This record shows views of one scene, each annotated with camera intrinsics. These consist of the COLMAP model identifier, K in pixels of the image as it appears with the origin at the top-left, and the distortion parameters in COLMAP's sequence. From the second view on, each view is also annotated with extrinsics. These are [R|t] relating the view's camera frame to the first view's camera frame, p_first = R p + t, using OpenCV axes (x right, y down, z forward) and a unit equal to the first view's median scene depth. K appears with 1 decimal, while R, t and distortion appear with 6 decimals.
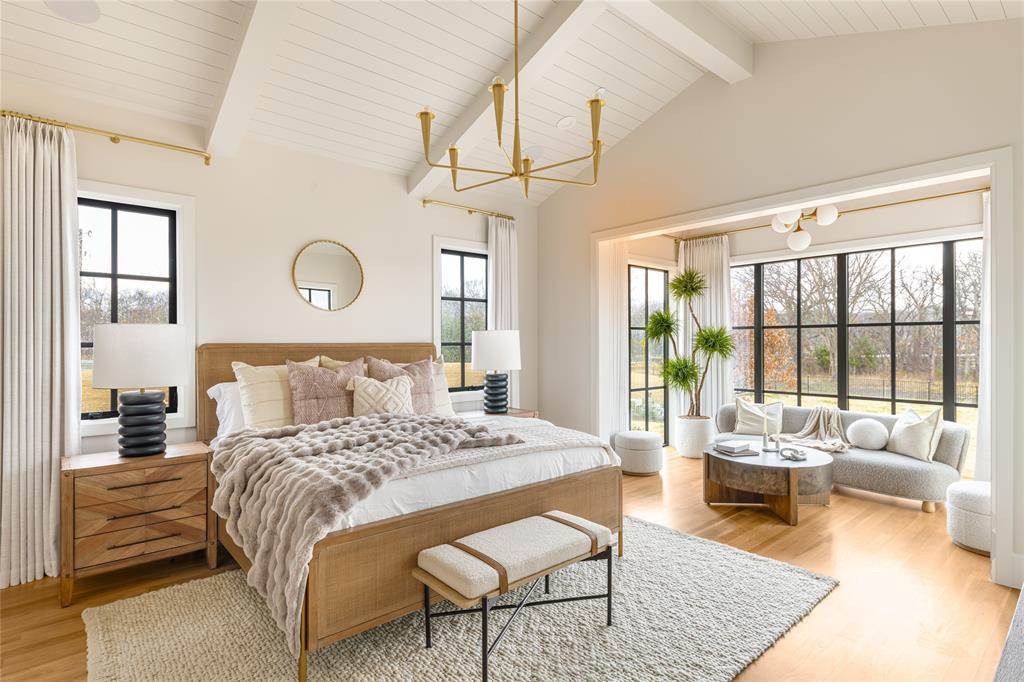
lens RADIAL K [[518.7, 0, 517.7], [0, 518.7, 342.4], [0, 0, 1]] dist [0.003963, 0.000537]
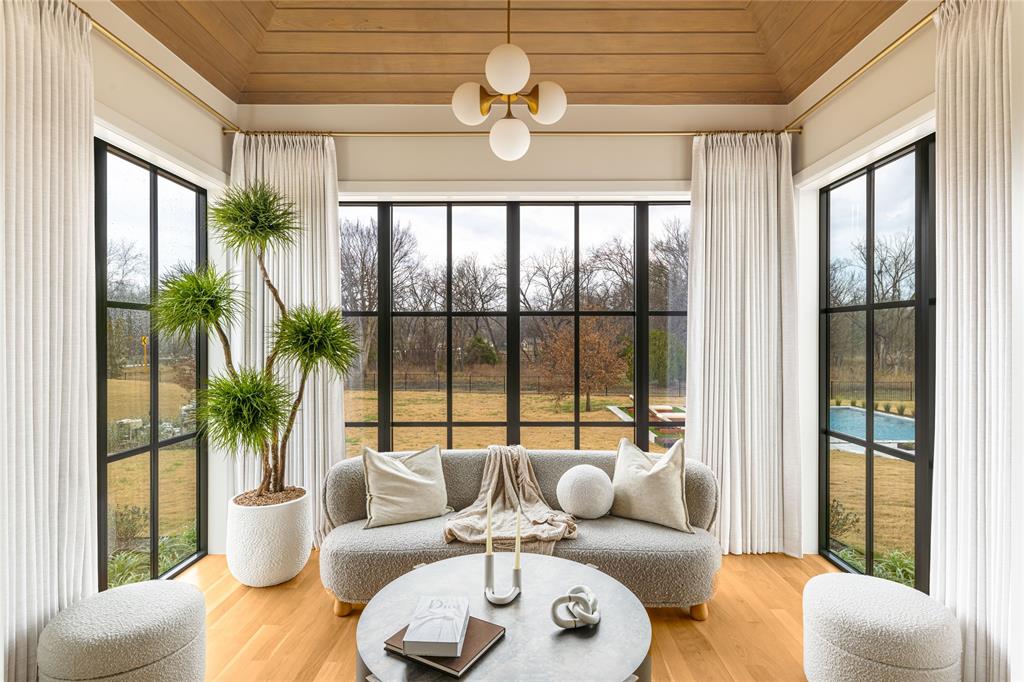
lens RADIAL K [[518.7, 0, 517.7], [0, 518.7, 342.4], [0, 0, 1]] dist [0.003963, 0.000537]
pose [[0.654020, -0.001256, 0.756476, 0.125977], [-0.002214, 0.999991, 0.003575, 0.000450], [-0.756474, -0.004013, 0.654012, 0.514064]]
